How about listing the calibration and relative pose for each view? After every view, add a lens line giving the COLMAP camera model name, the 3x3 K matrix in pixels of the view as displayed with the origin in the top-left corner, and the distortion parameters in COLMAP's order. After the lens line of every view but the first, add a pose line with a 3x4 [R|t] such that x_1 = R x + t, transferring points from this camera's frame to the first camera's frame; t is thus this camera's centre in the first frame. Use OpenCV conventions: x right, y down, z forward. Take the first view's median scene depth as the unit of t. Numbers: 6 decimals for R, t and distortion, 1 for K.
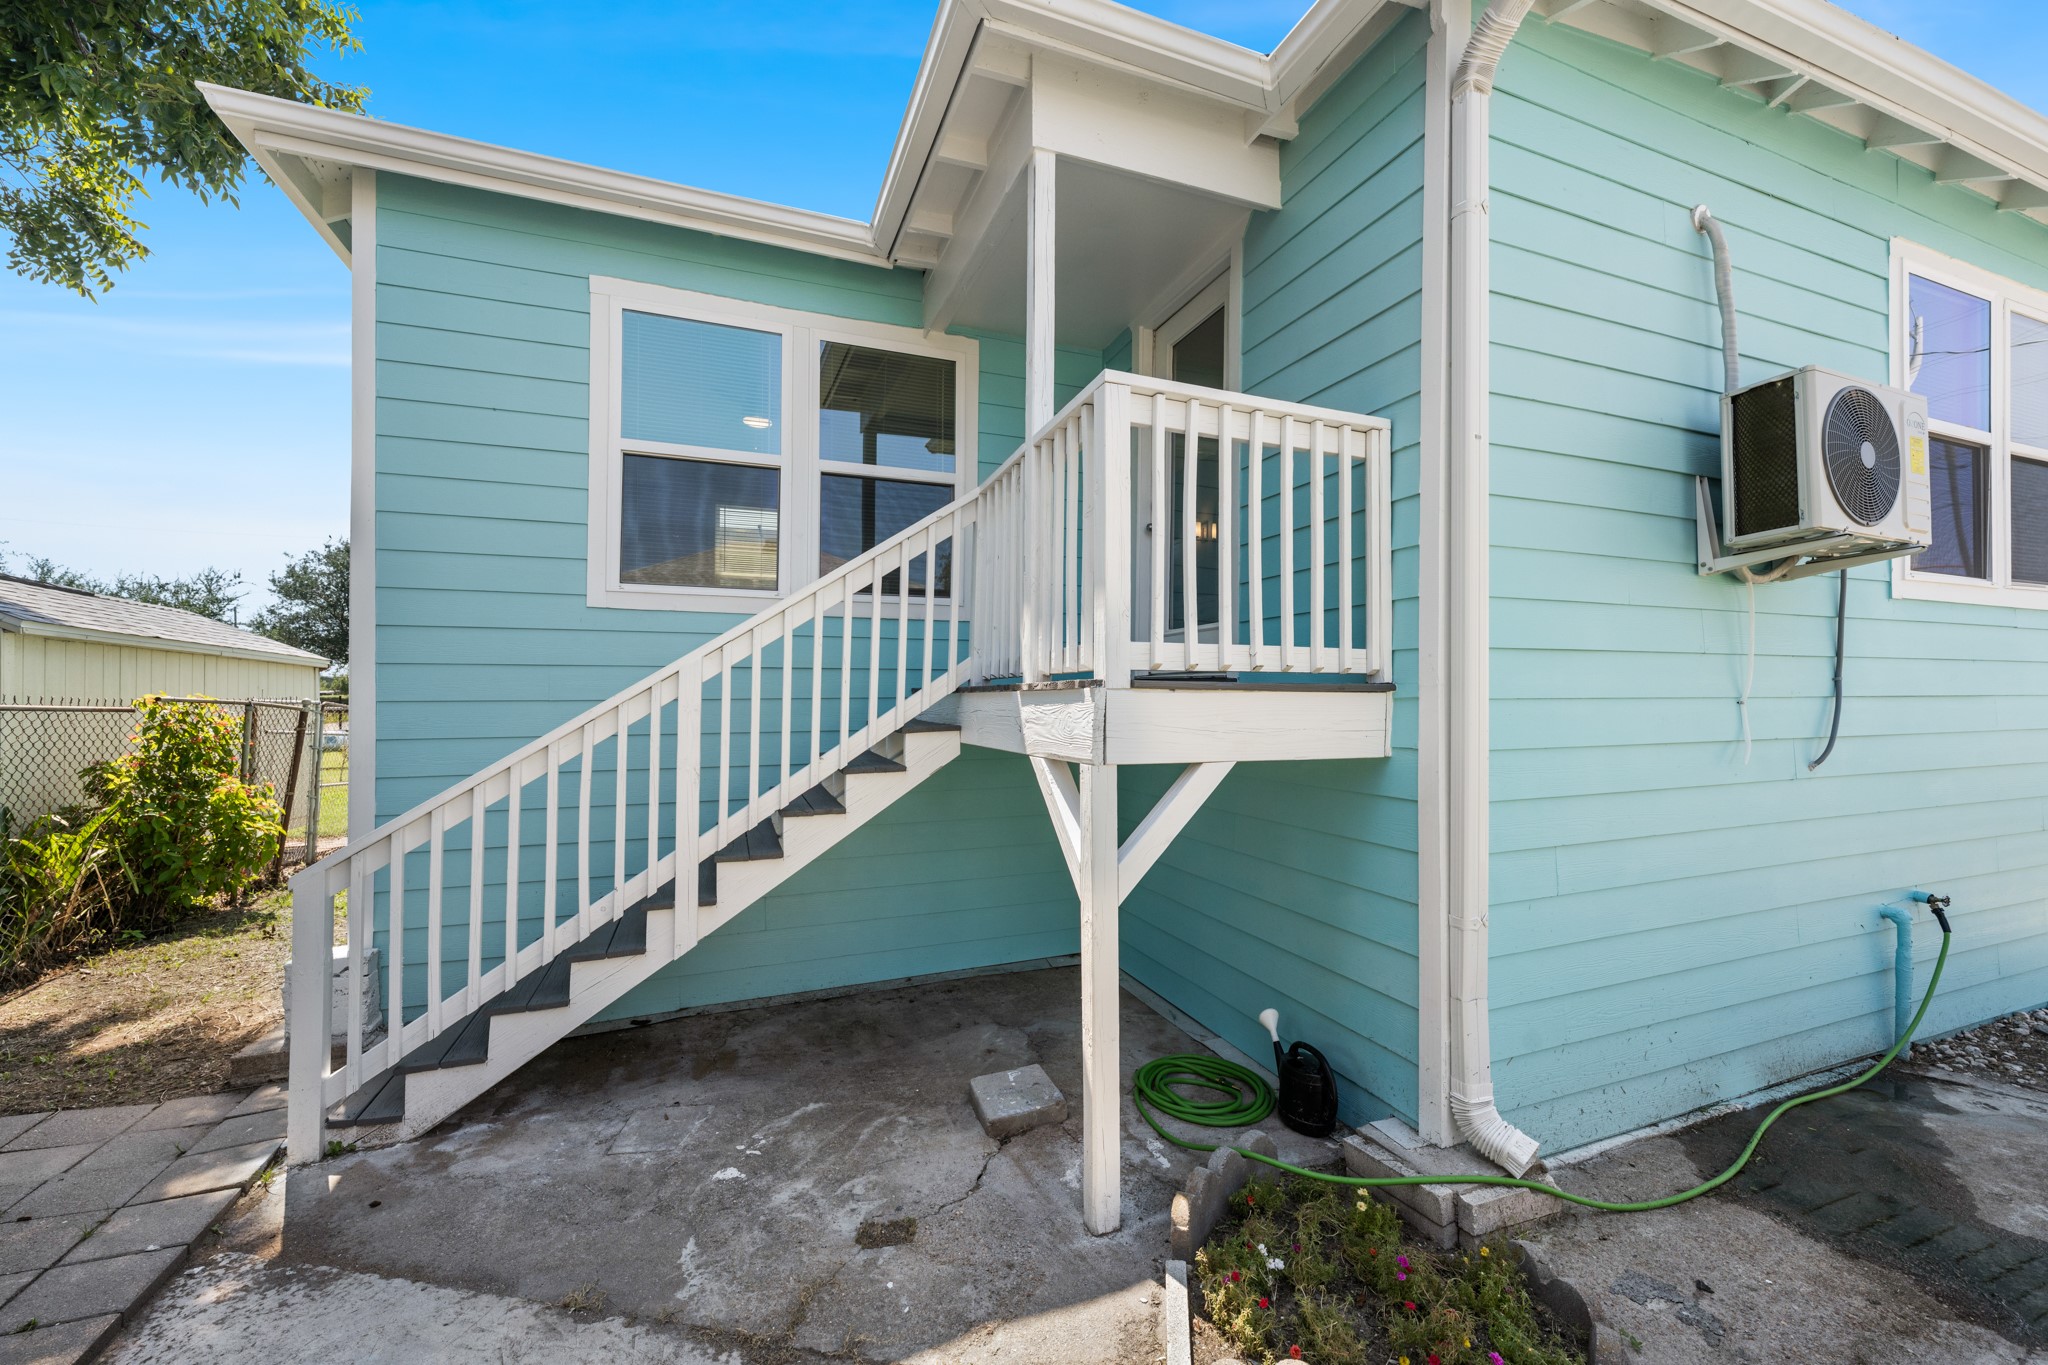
lens RADIAL K [[804.0, 0, 1019.9], [0, 804.0, 681.6], [0, 0, 1]] dist [0.009967, -0.005581]
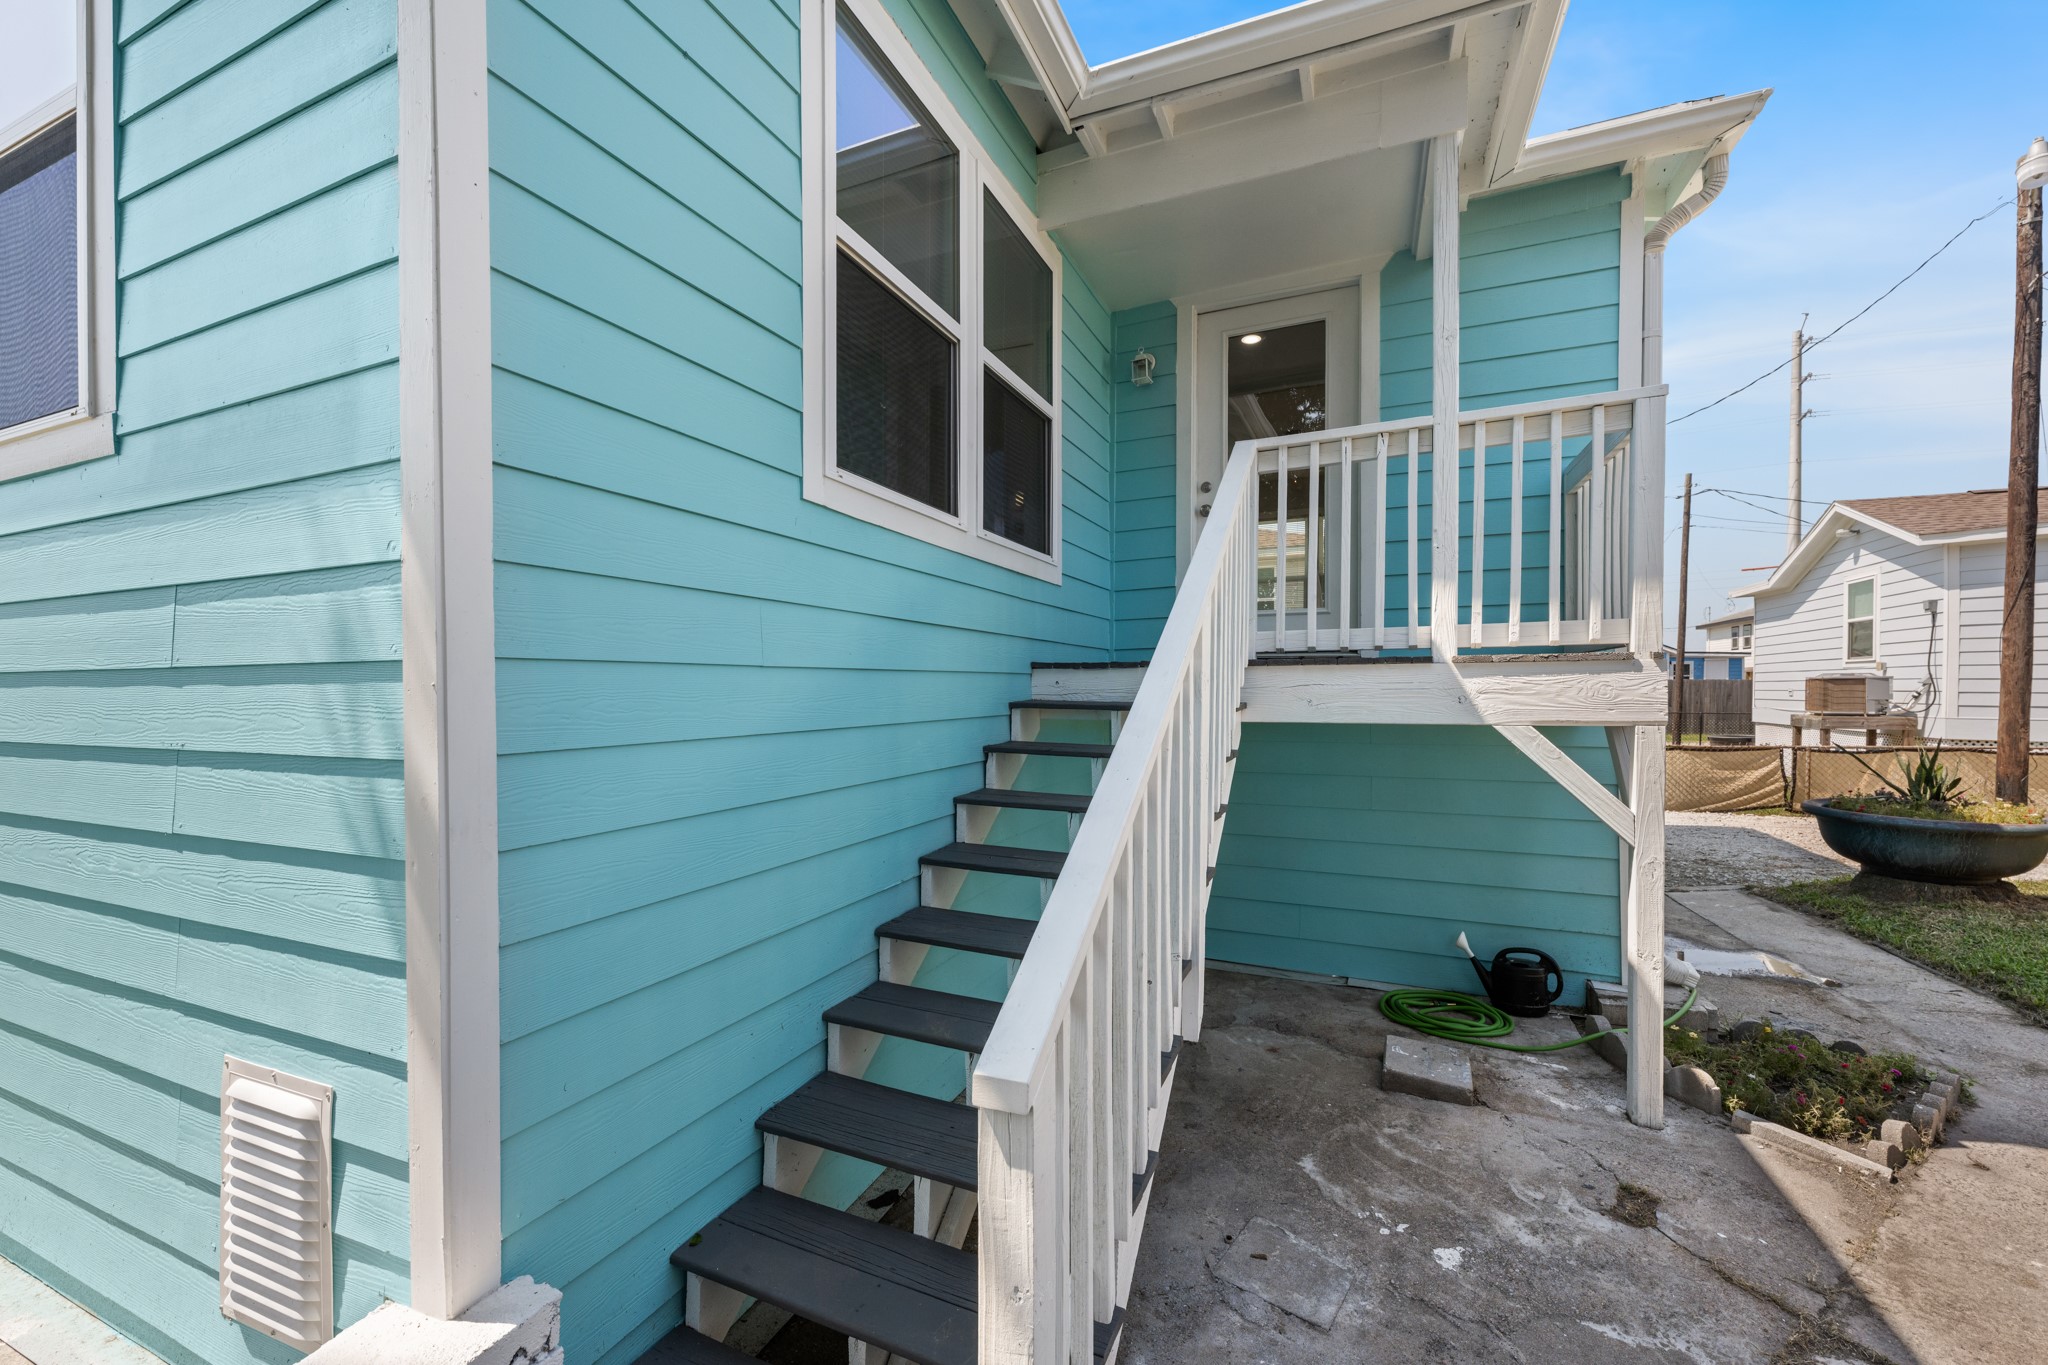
lens RADIAL K [[812.1, 0, 1028.5], [0, 812.1, 687.6], [0, 0, 1]] dist [0.000306, -0.000219]
pose [[0.705949, 0.001092, 0.708262, -1.011835], [-0.013327, 0.999842, 0.011741, 0.034265], [-0.708138, -0.017727, 0.705852, 0.606867]]
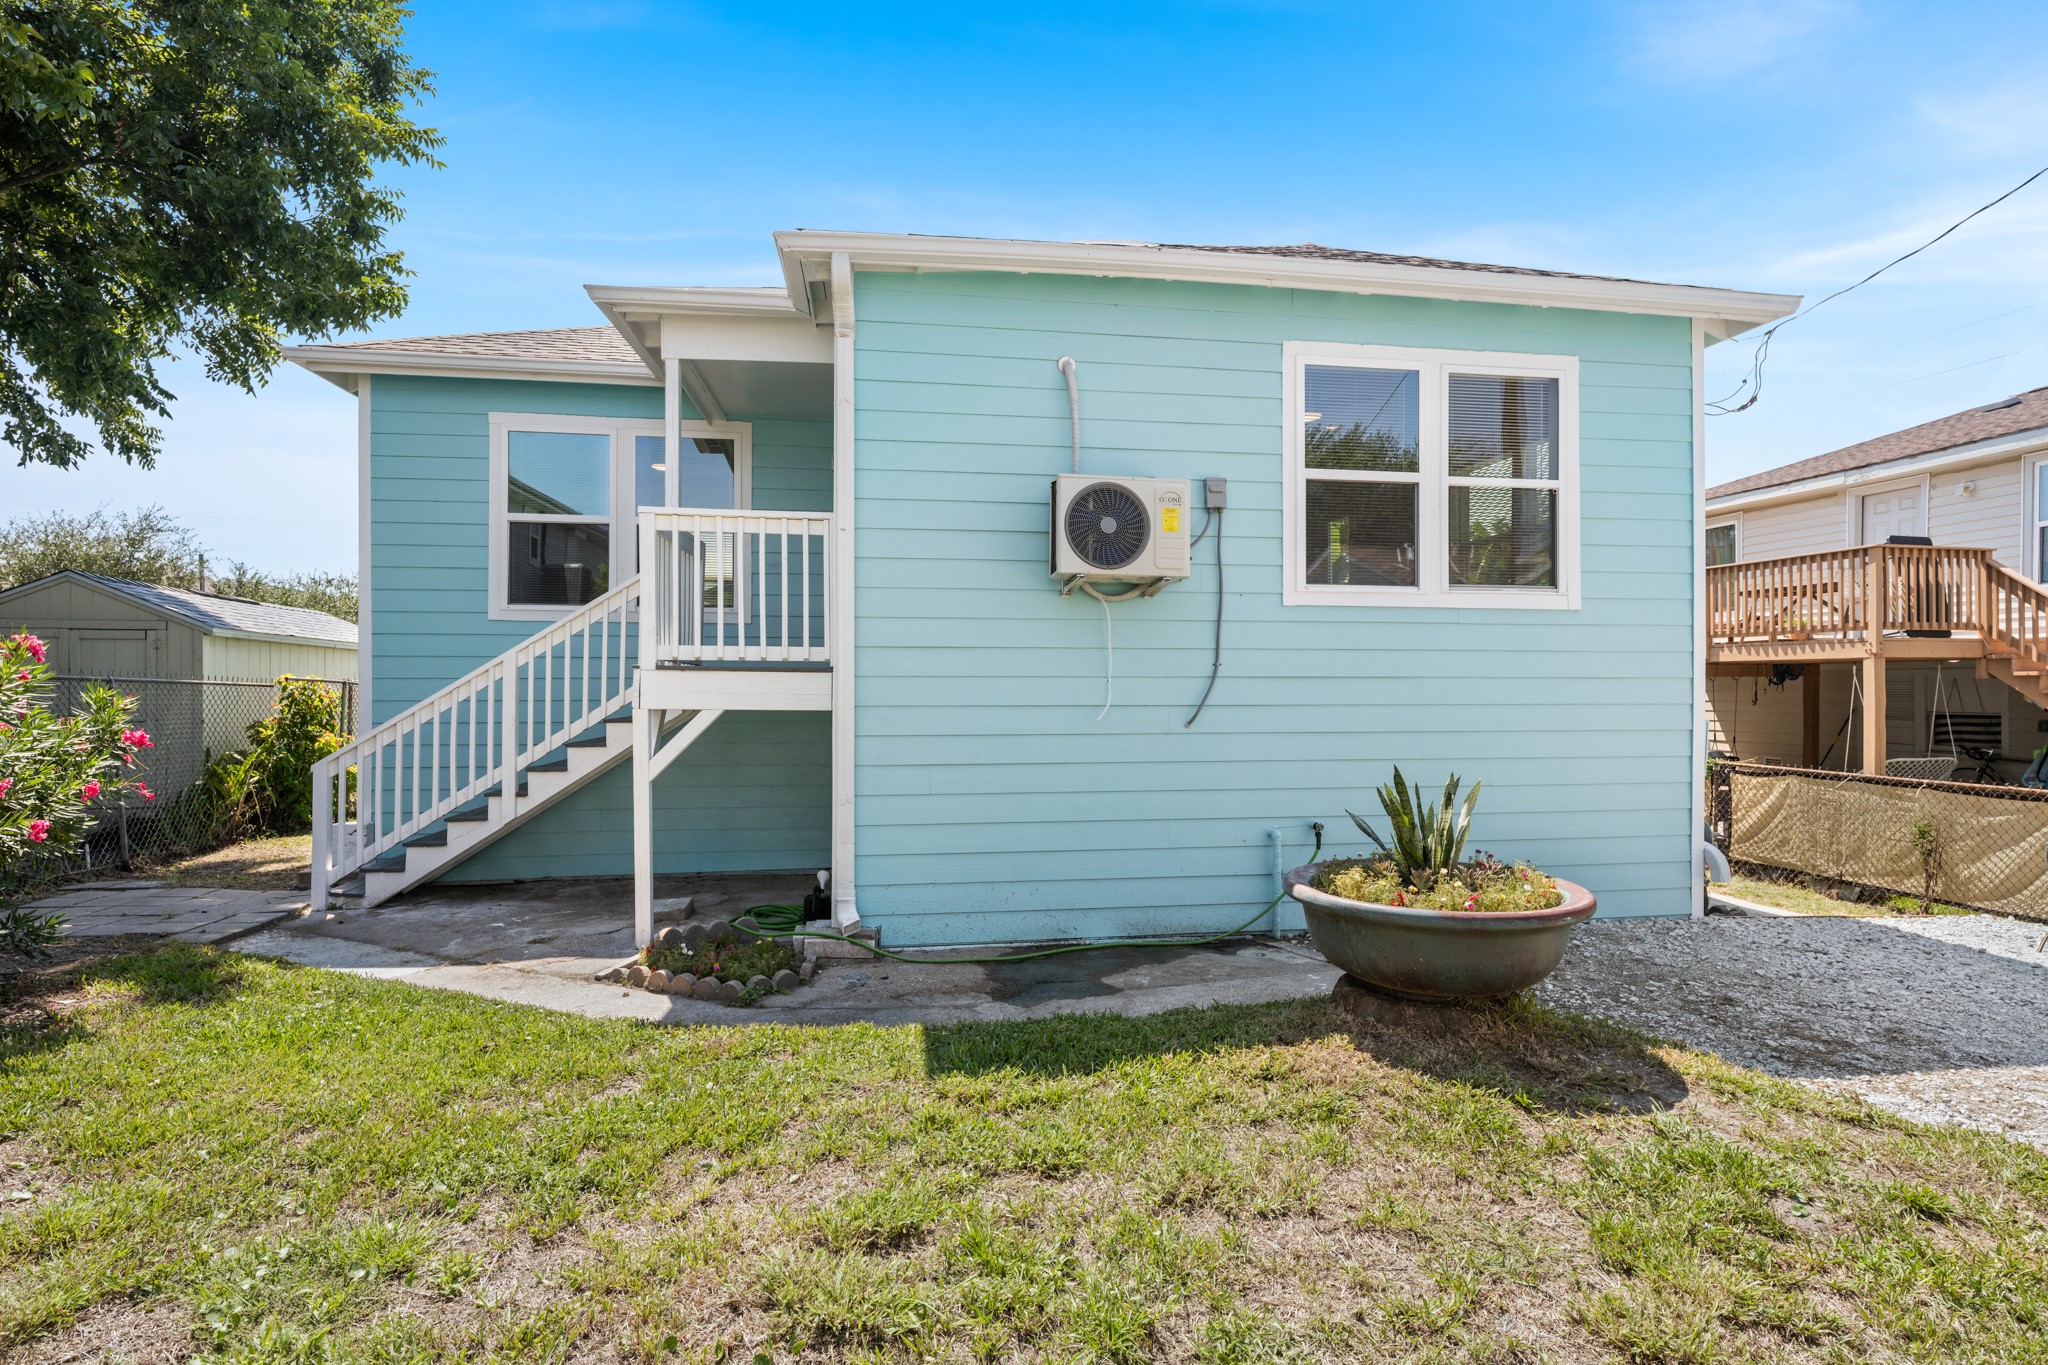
lens RADIAL K [[1013.4, 0, 1027.8], [0, 1013.4, 674.0], [0, 0, 1]] dist [-0.003618, -0.001079]
pose [[0.974445, 0.001270, -0.224623, 1.180781], [0.000355, 0.999974, 0.007194, -0.000257], [0.224626, -0.007090, 0.974419, -0.883943]]
